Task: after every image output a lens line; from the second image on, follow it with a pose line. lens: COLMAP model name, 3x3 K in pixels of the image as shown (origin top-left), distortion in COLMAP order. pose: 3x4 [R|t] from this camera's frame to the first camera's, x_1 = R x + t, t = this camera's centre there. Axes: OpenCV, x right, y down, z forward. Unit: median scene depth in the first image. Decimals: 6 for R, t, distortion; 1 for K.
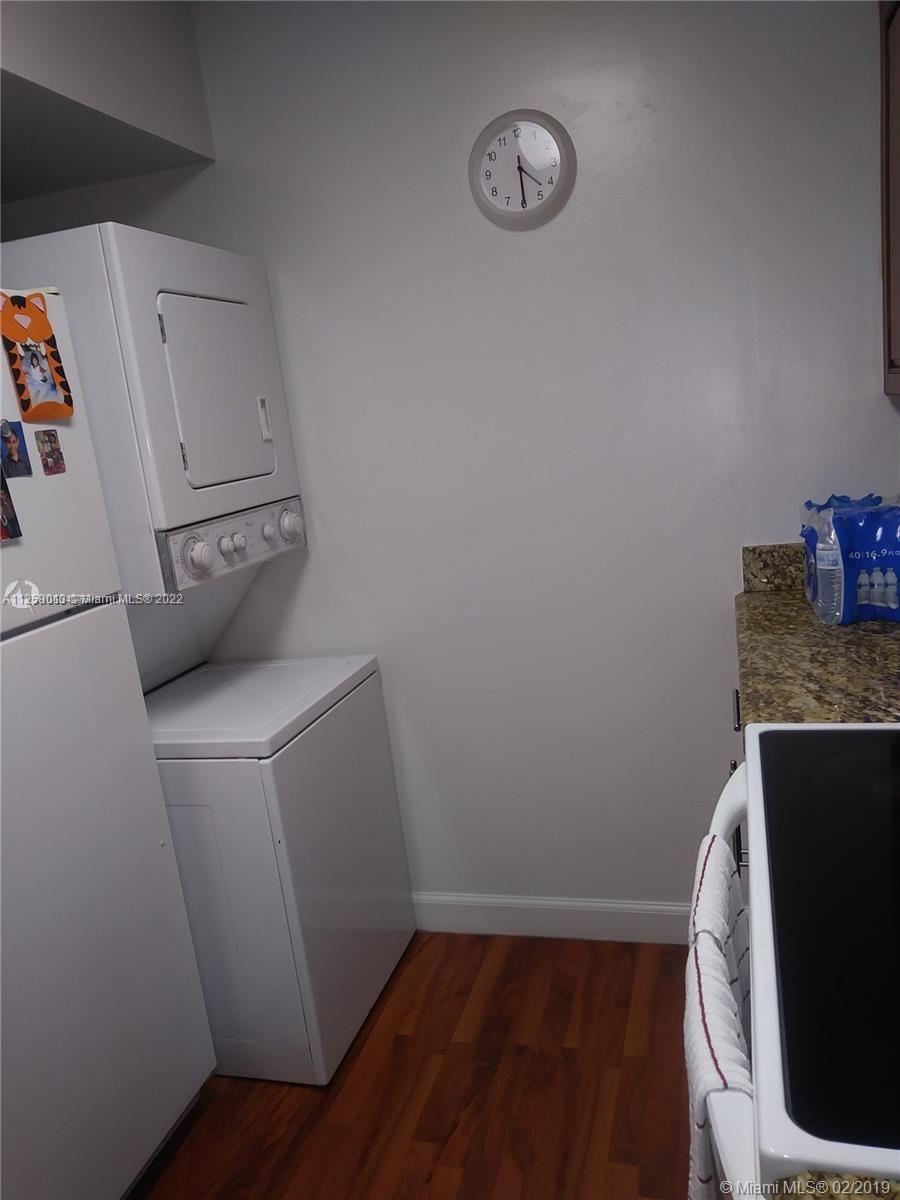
lens RADIAL K [[923.2, 0, 449.3], [0, 923.2, 599.5], [0, 0, 1]] dist [0.007317, 0.001035]
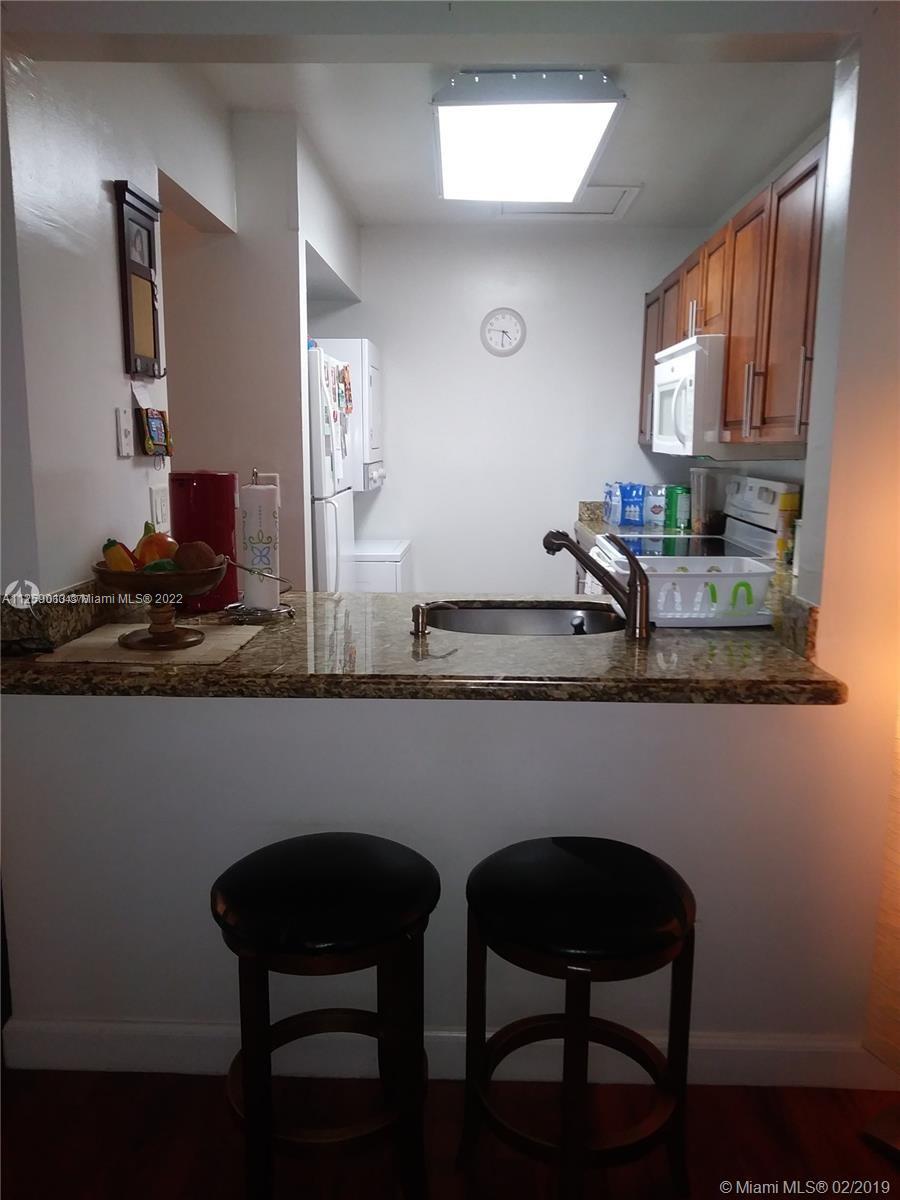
lens RADIAL K [[923.2, 0, 450.8], [0, 923.2, 600.0], [0, 0, 1]] dist [0.007317, 0.001035]
pose [[0.961809, 0.073892, 0.263558, -0.642989], [-0.066712, 0.997119, -0.036102, 0.323280], [-0.265467, 0.017141, 0.963968, -1.268065]]
